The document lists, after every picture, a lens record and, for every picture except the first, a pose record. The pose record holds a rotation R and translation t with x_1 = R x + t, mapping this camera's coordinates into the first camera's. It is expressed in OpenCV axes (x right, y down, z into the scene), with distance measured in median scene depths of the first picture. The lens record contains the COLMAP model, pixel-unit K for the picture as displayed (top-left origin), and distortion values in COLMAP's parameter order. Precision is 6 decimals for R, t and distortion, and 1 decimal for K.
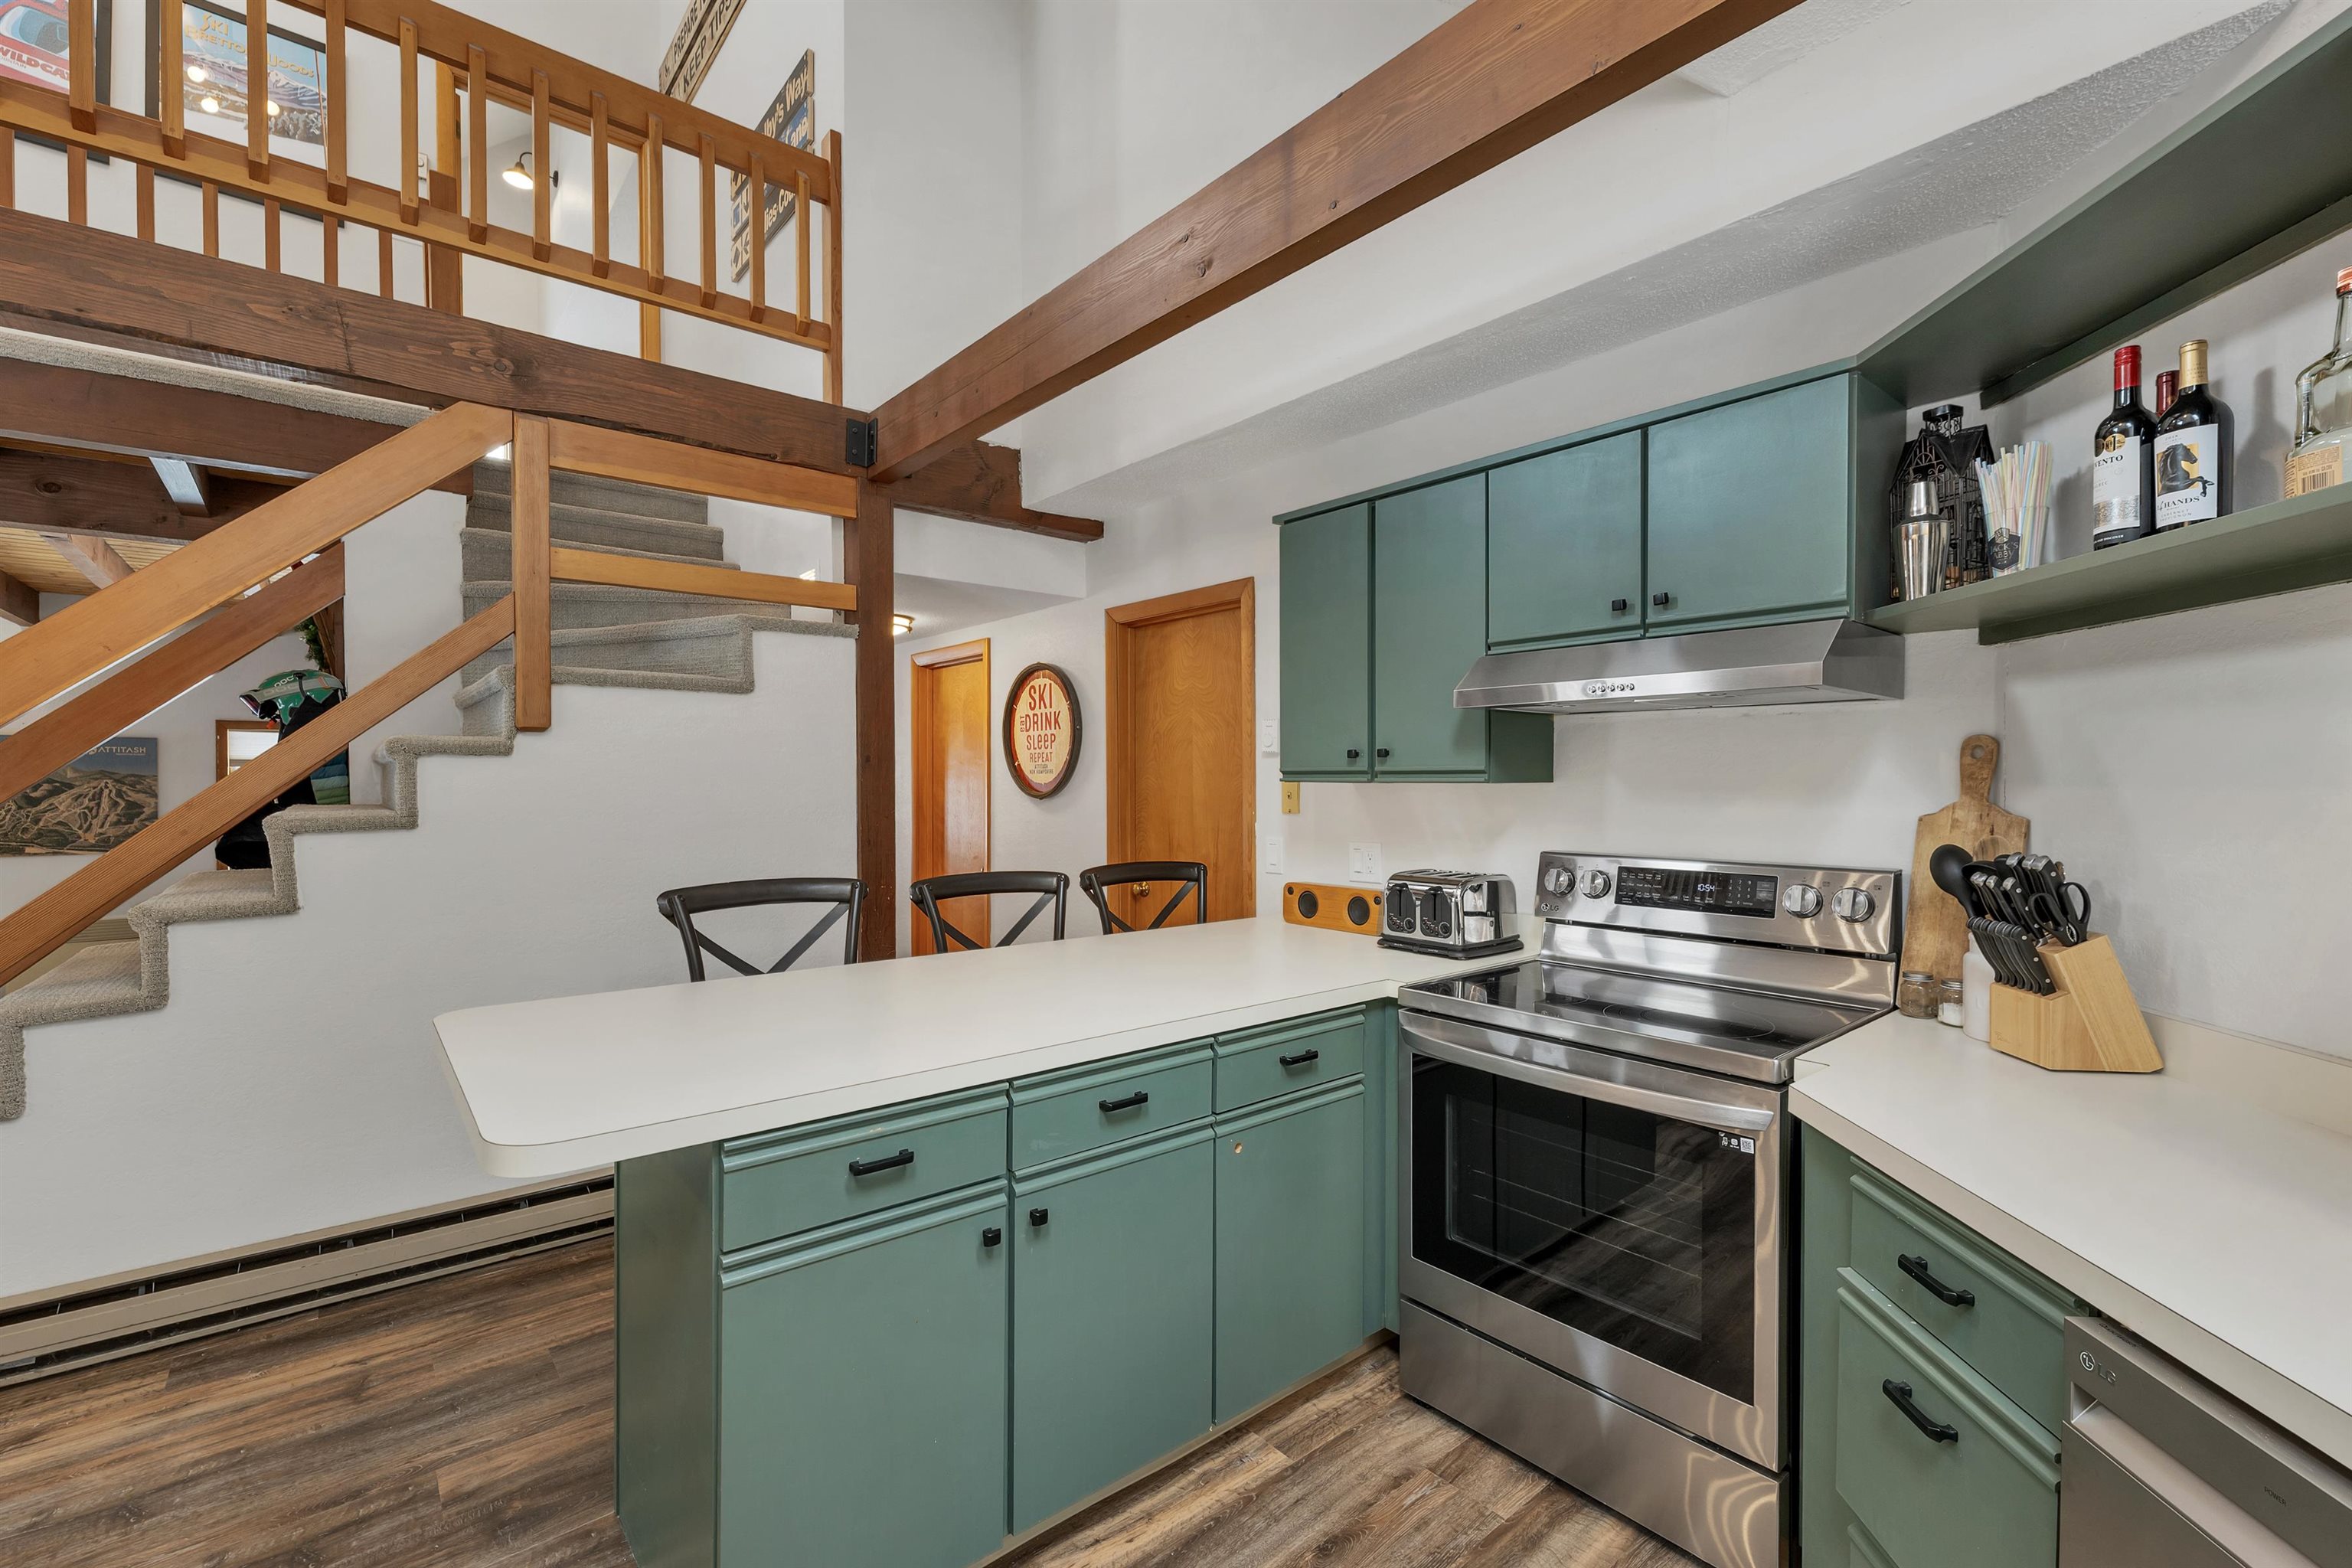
lens RADIAL K [[1017.0, 0, 1183.6], [0, 1017.0, 794.6], [0, 0, 1]] dist [0.004494, -0.001732]
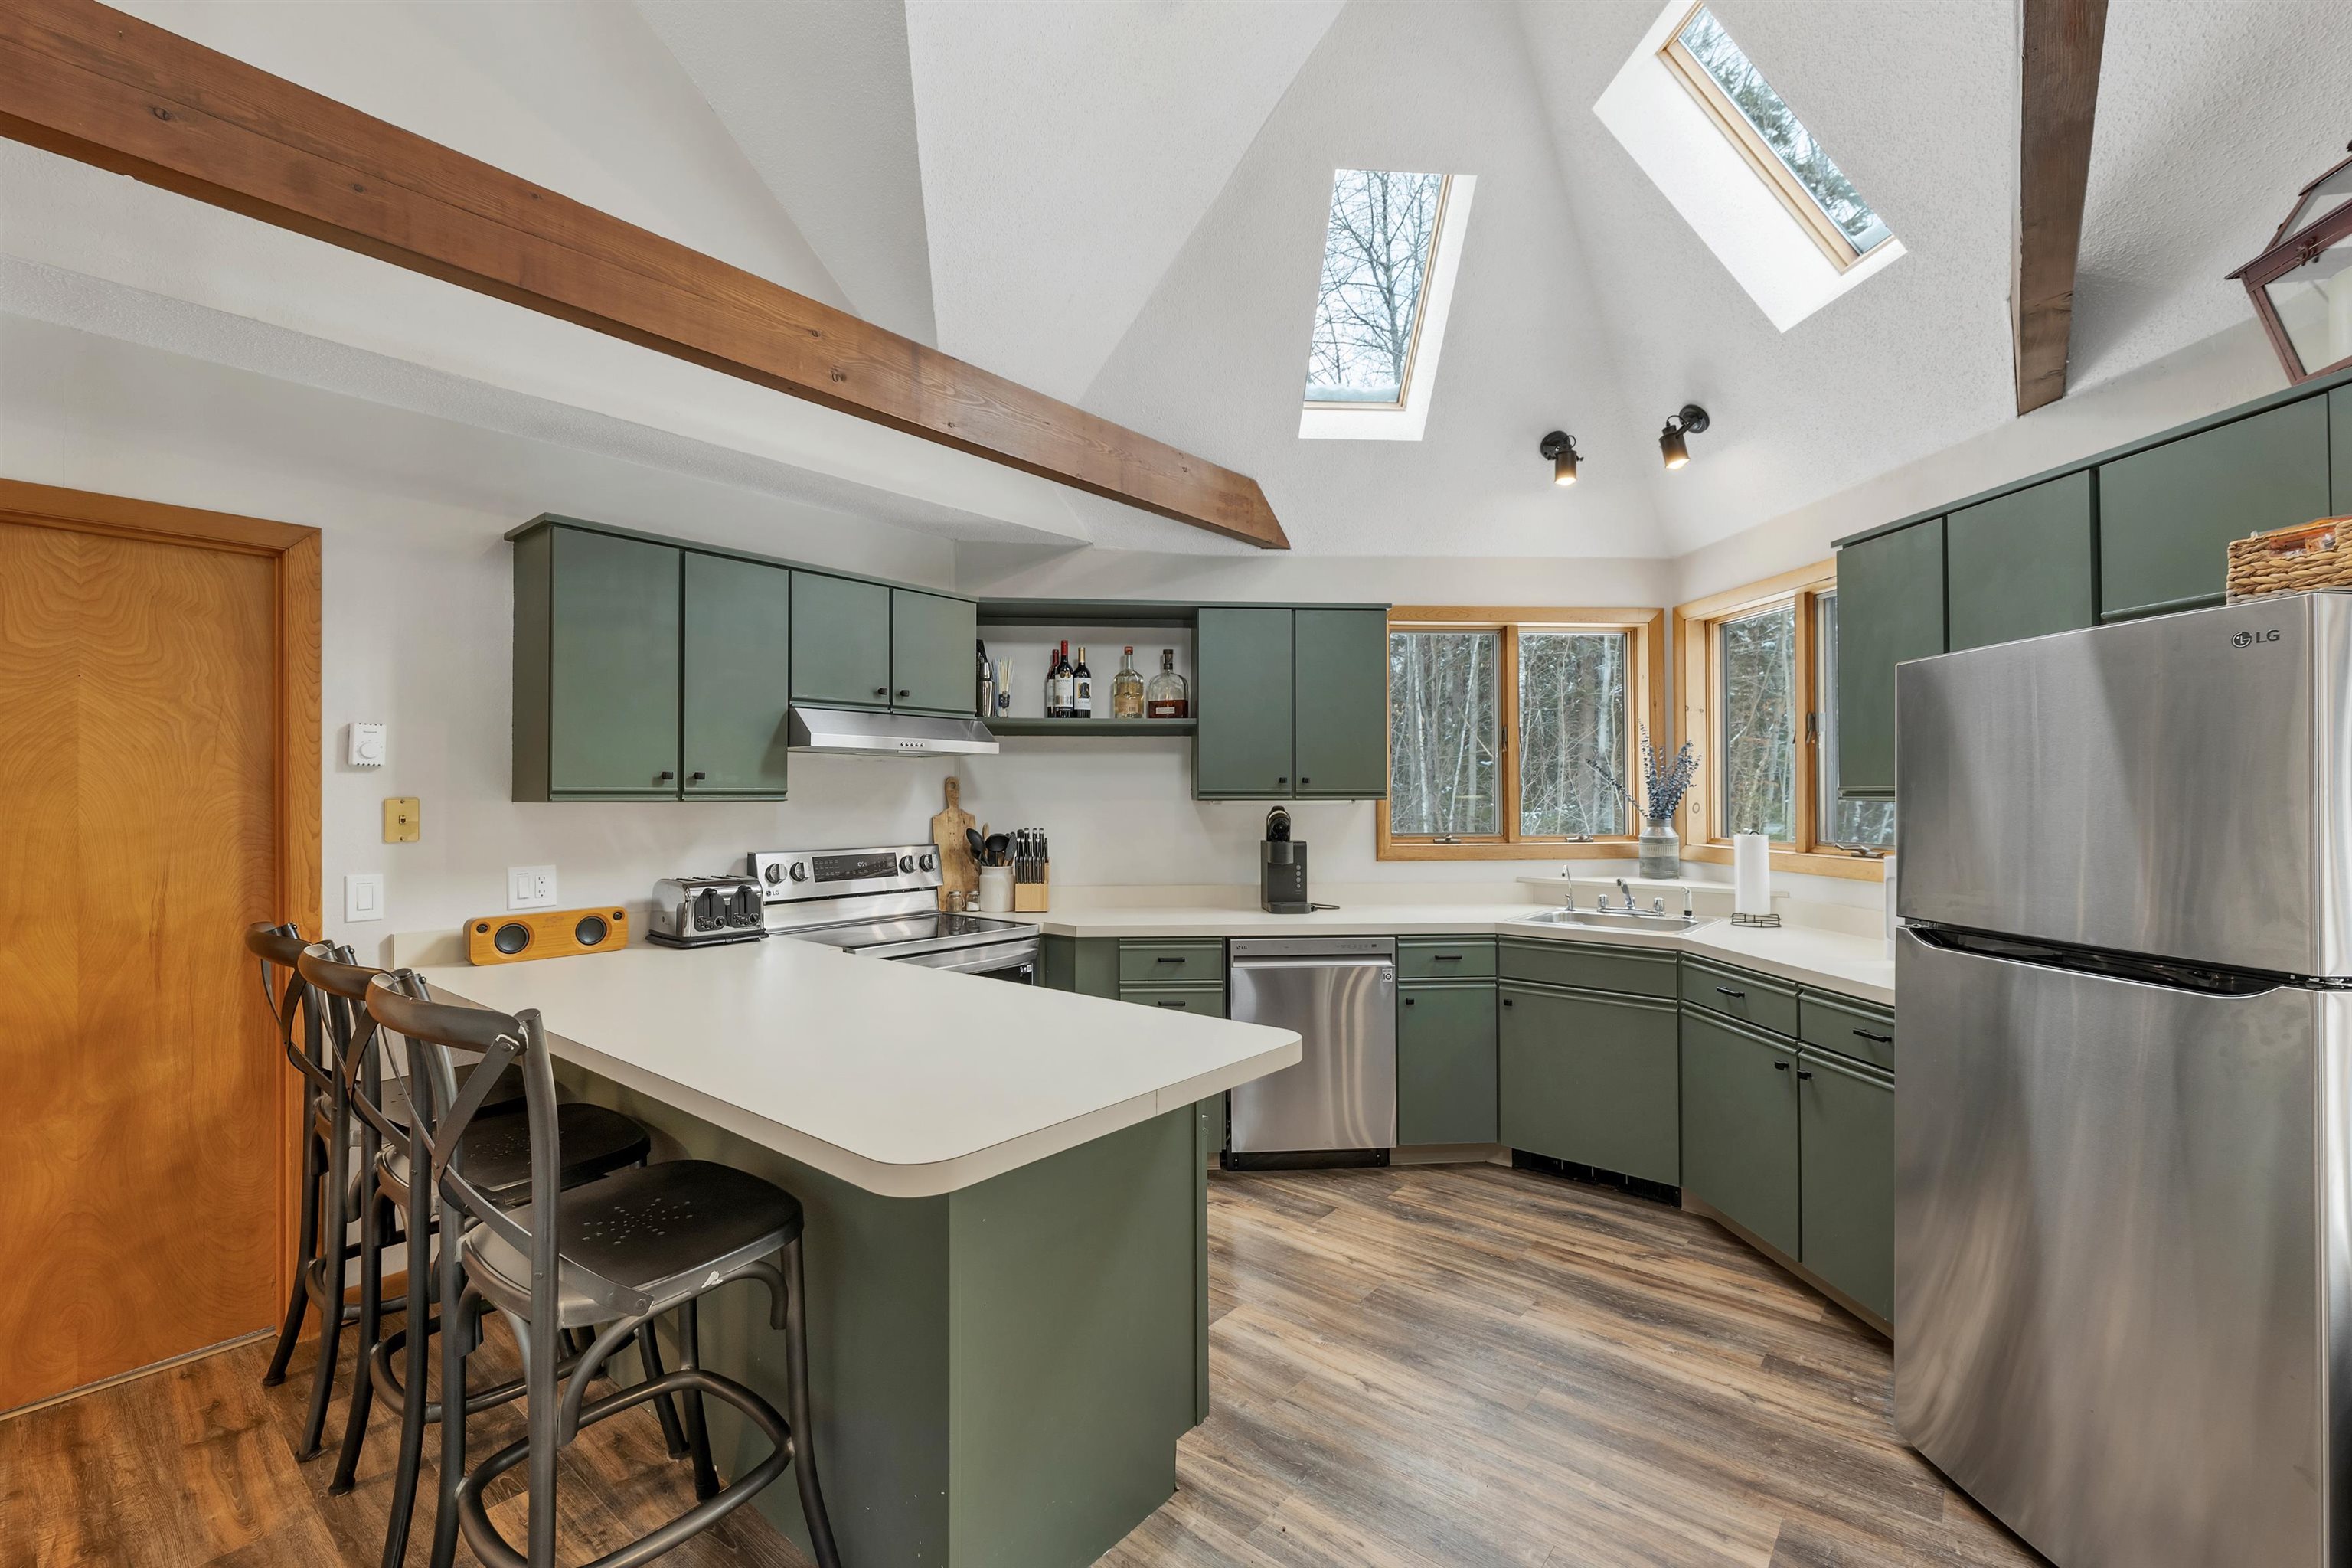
lens RADIAL K [[1017.0, 0, 1173.0], [0, 1017.0, 782.1], [0, 0, 1]] dist [0.004494, -0.001732]
pose [[-0.167166, 0.015136, 0.985813, -0.773345], [0.016533, 0.999785, -0.012547, -0.008459], [-0.985790, 0.014201, -0.167380, 0.508704]]
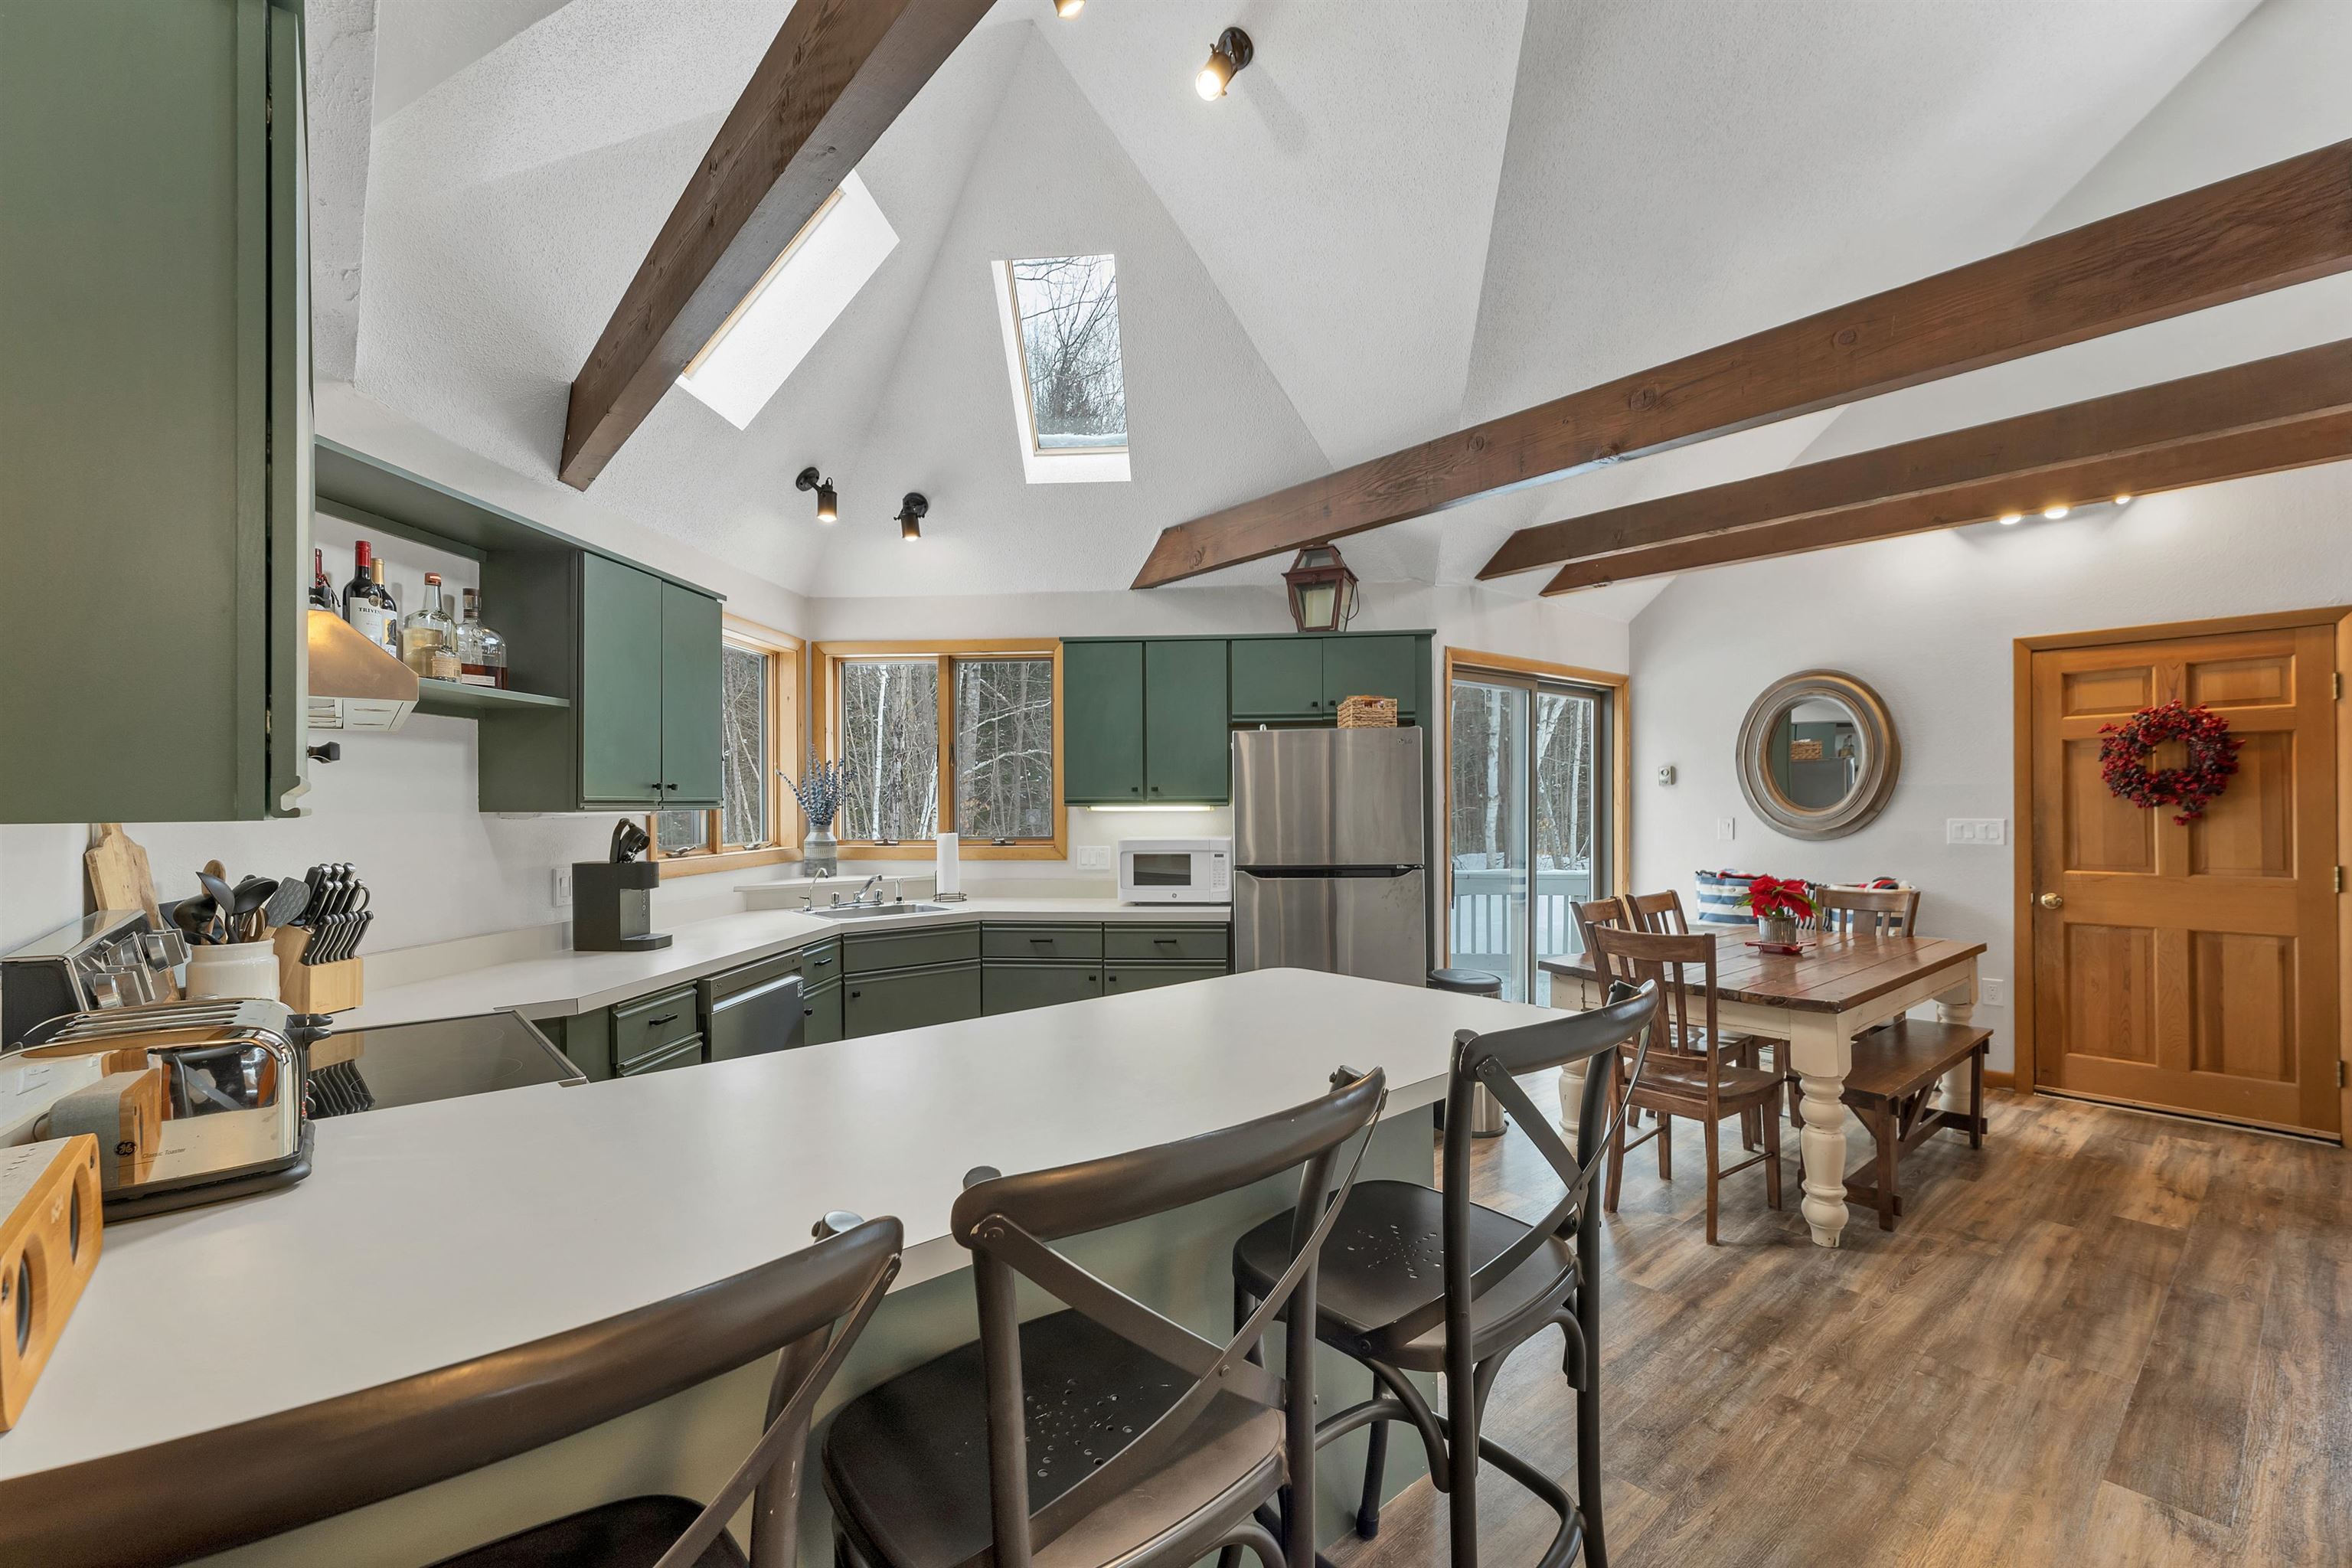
lens RADIAL K [[1017.0, 0, 1158.0], [0, 1017.0, 790.5], [0, 0, 1]] dist [0.004494, -0.001732]
pose [[-0.999711, 0.007533, -0.022825, -0.096986], [0.007453, 0.999966, 0.003594, -0.019114], [0.022852, 0.003423, -0.999733, 1.150170]]
